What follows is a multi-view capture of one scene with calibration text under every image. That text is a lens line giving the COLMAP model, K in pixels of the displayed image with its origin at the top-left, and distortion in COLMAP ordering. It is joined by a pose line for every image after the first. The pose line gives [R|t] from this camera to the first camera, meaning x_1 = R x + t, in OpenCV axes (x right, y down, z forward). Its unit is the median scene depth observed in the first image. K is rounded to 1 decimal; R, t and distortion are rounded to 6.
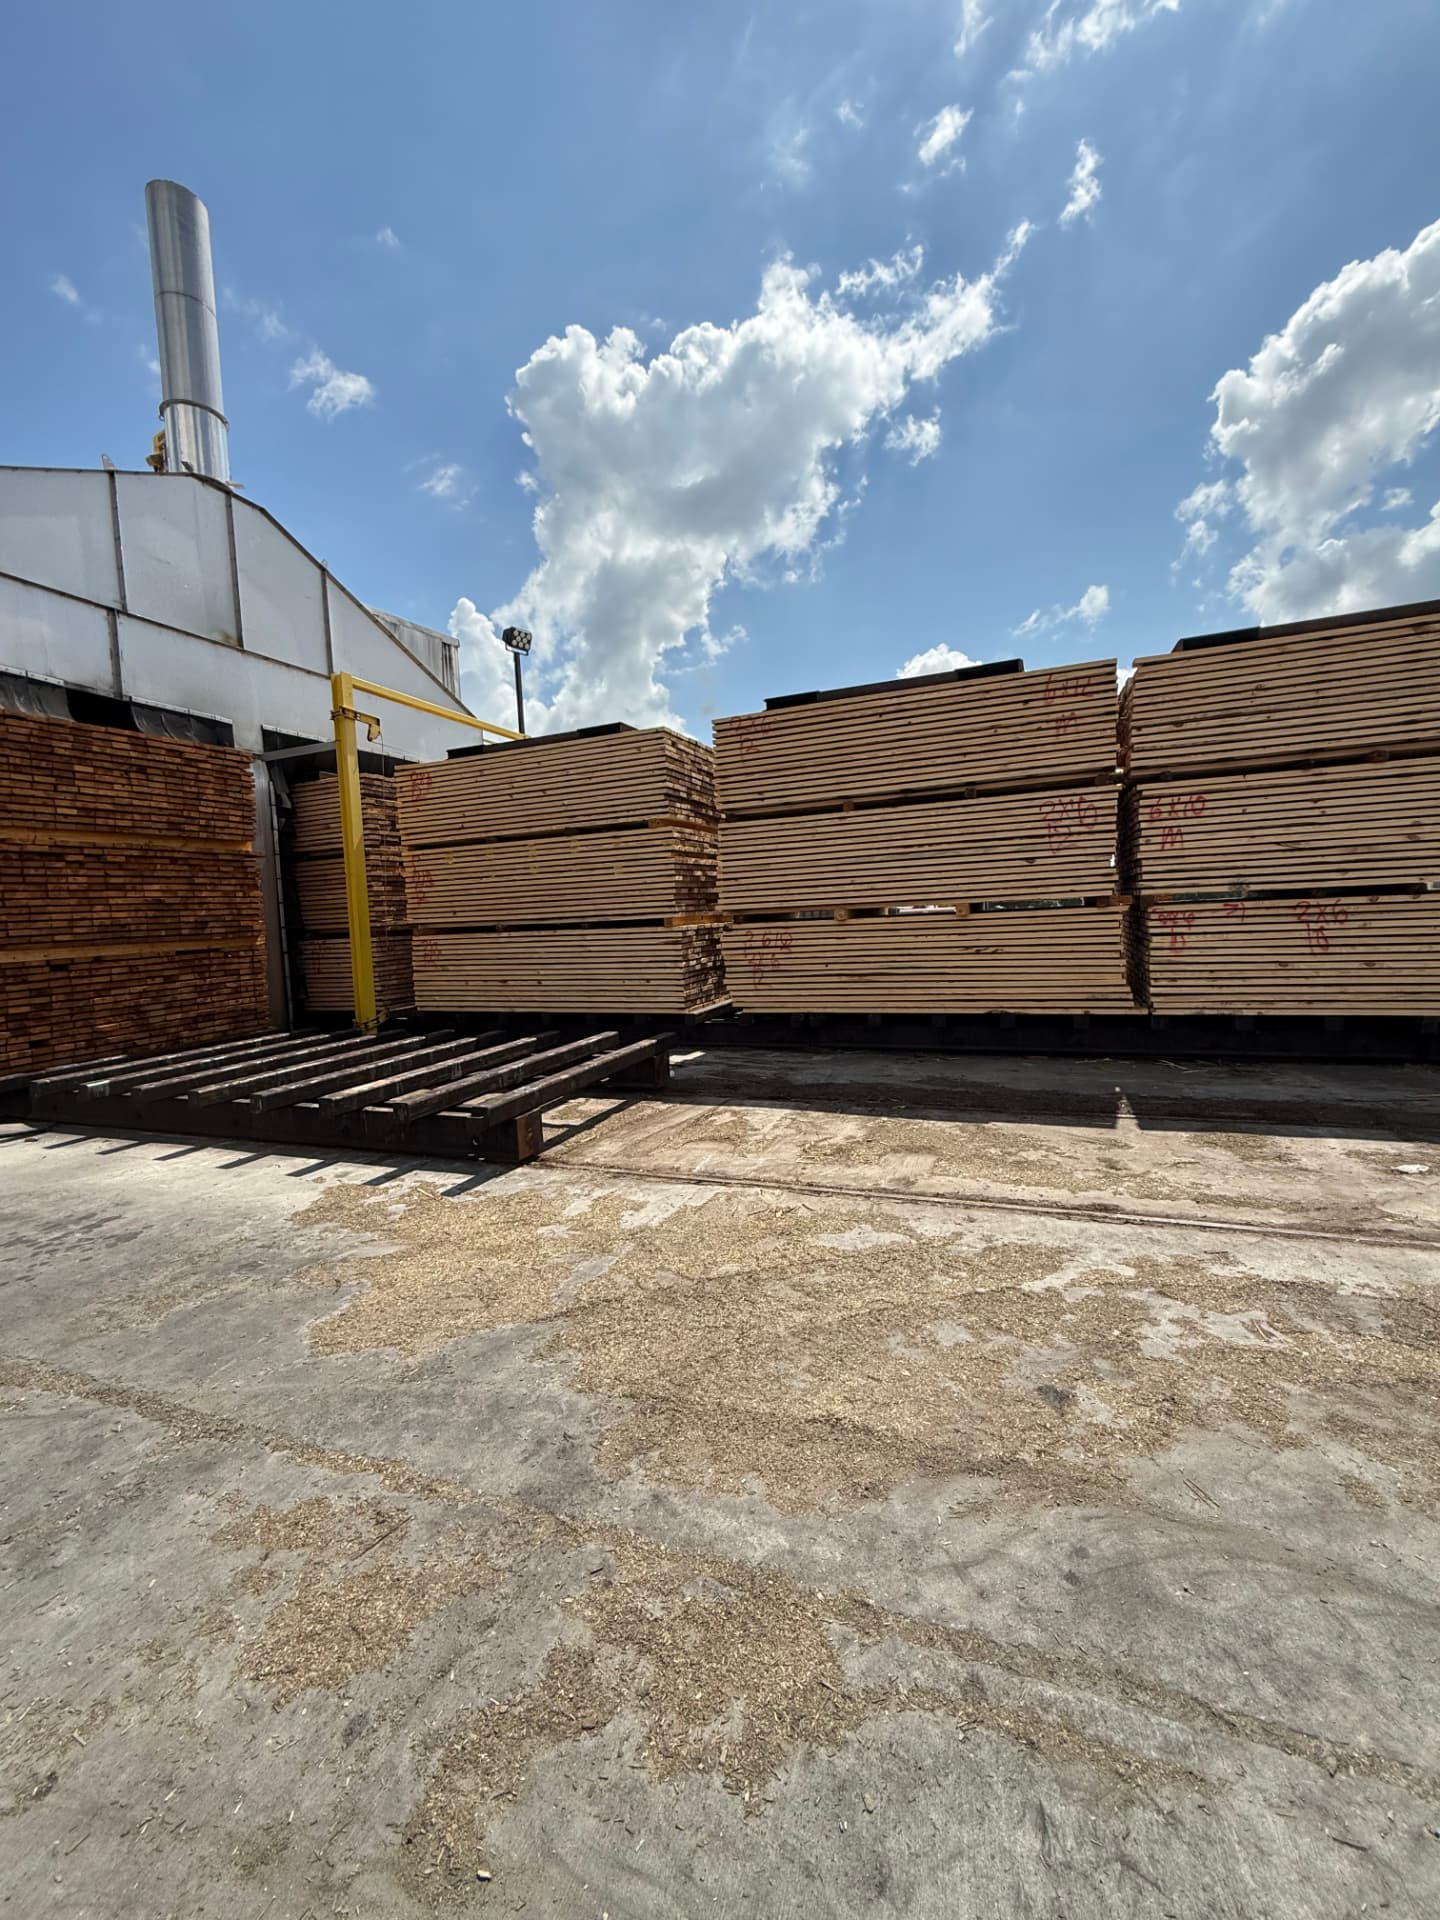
lens RADIAL K [[774.7, 0, 723.6], [0, 774.7, 961.0], [0, 0, 1]] dist [0.002847, -0.000912]
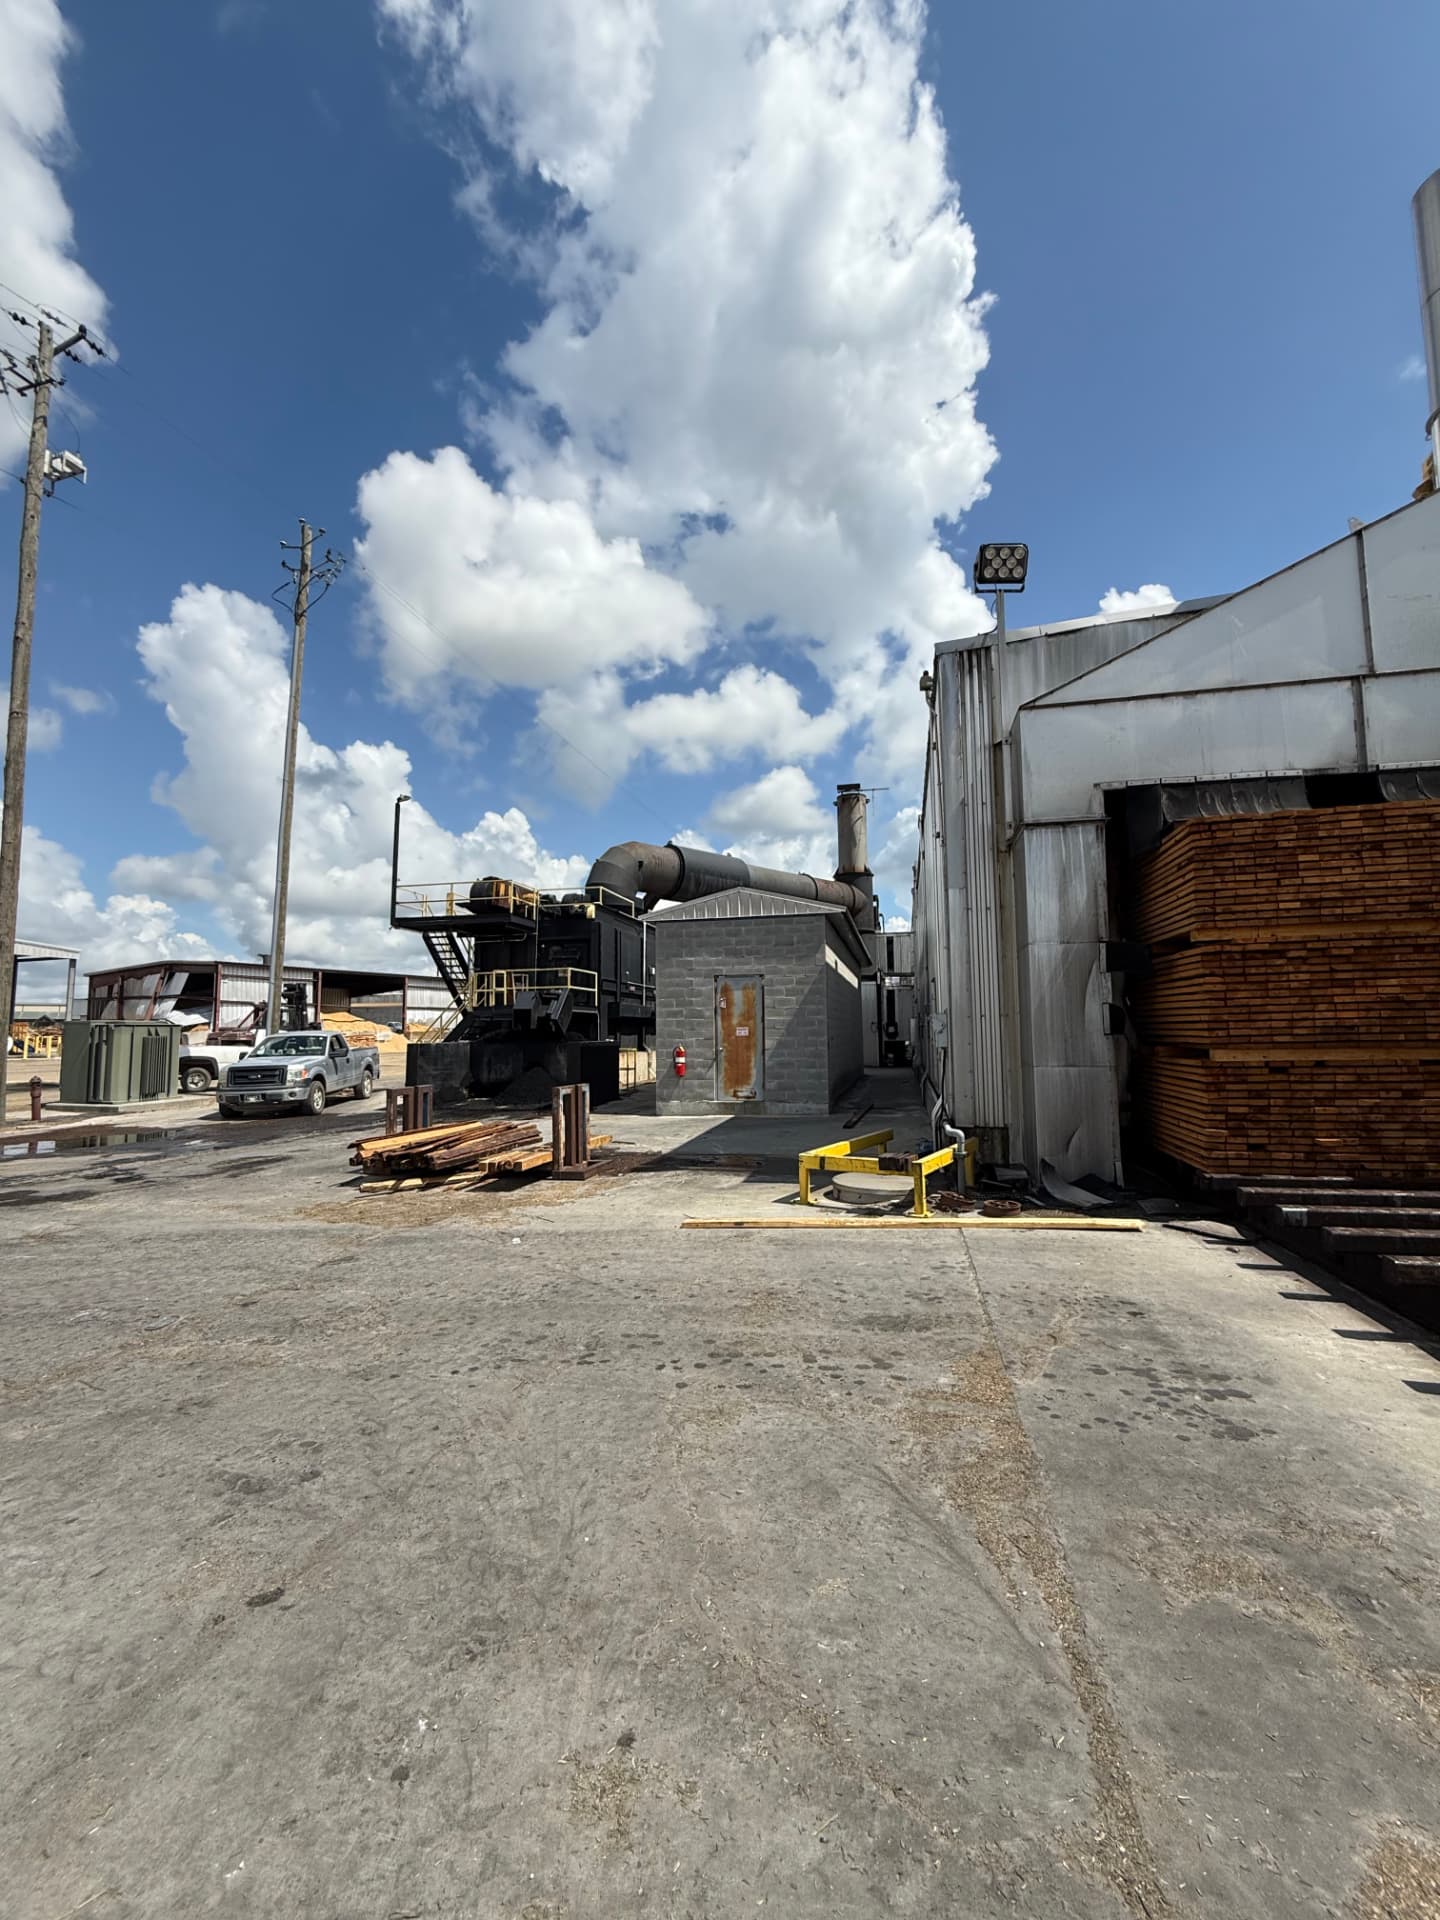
lens RADIAL K [[774.7, 0, 723.6], [0, 774.7, 961.0], [0, 0, 1]] dist [0.002847, -0.000912]
pose [[0.151303, -0.042699, -0.987565, -0.016337], [-0.058509, 0.996928, -0.052068, -0.034492], [0.986754, 0.065660, 0.148340, 0.177593]]
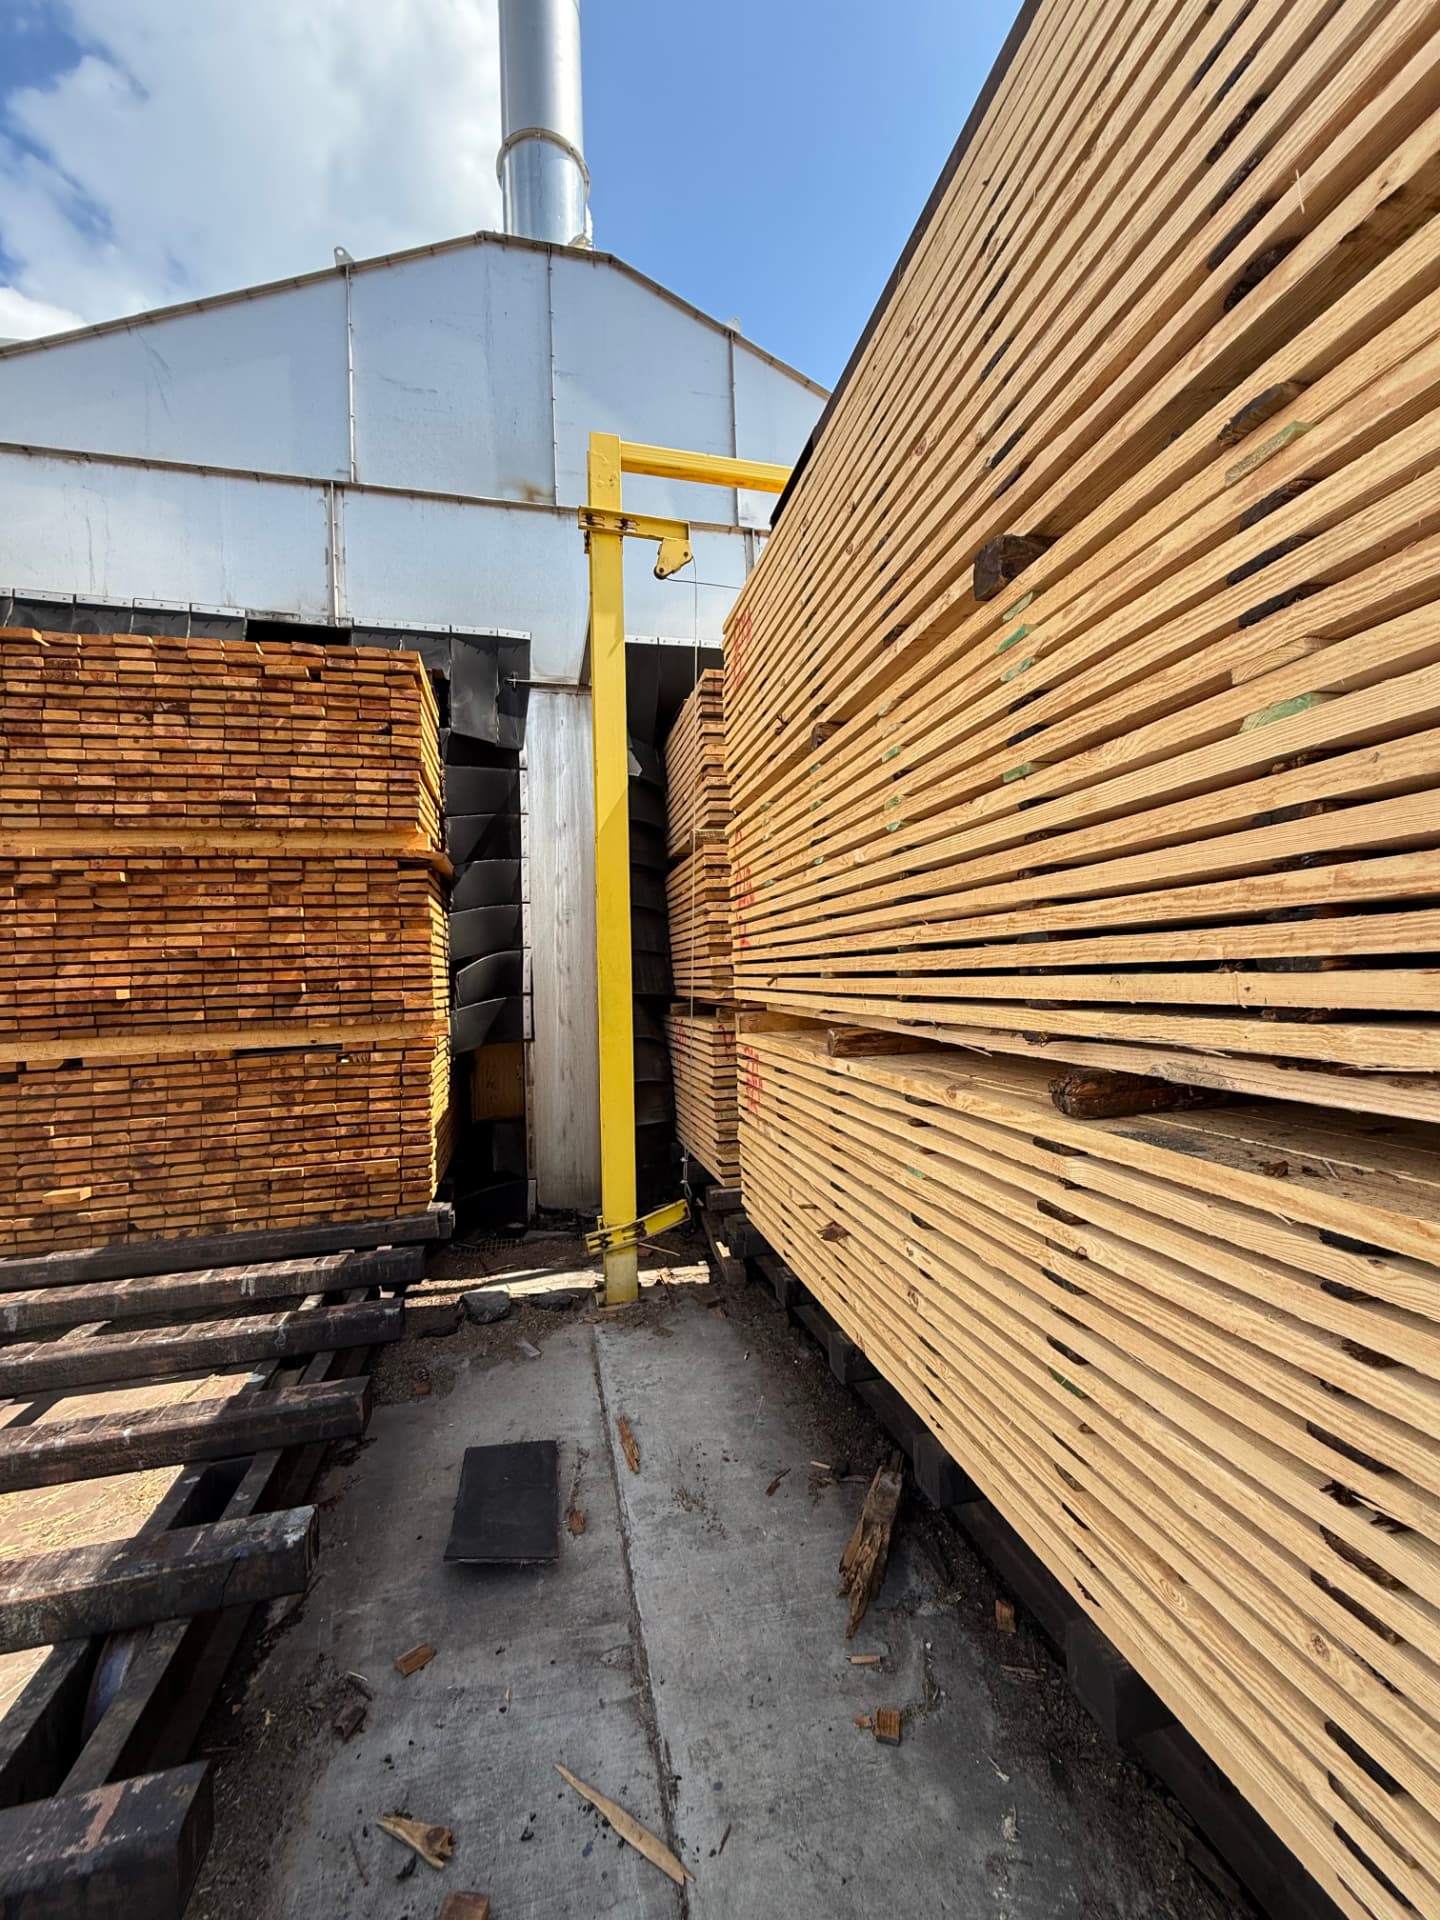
lens RADIAL K [[774.7, 0, 723.6], [0, 774.7, 961.0], [0, 0, 1]] dist [0.002847, -0.000912]
pose [[0.575846, 0.009871, -0.817498, -0.108565], [-0.044379, 0.998830, -0.019199, -0.085463], [0.816353, 0.047336, 0.575611, 1.078395]]
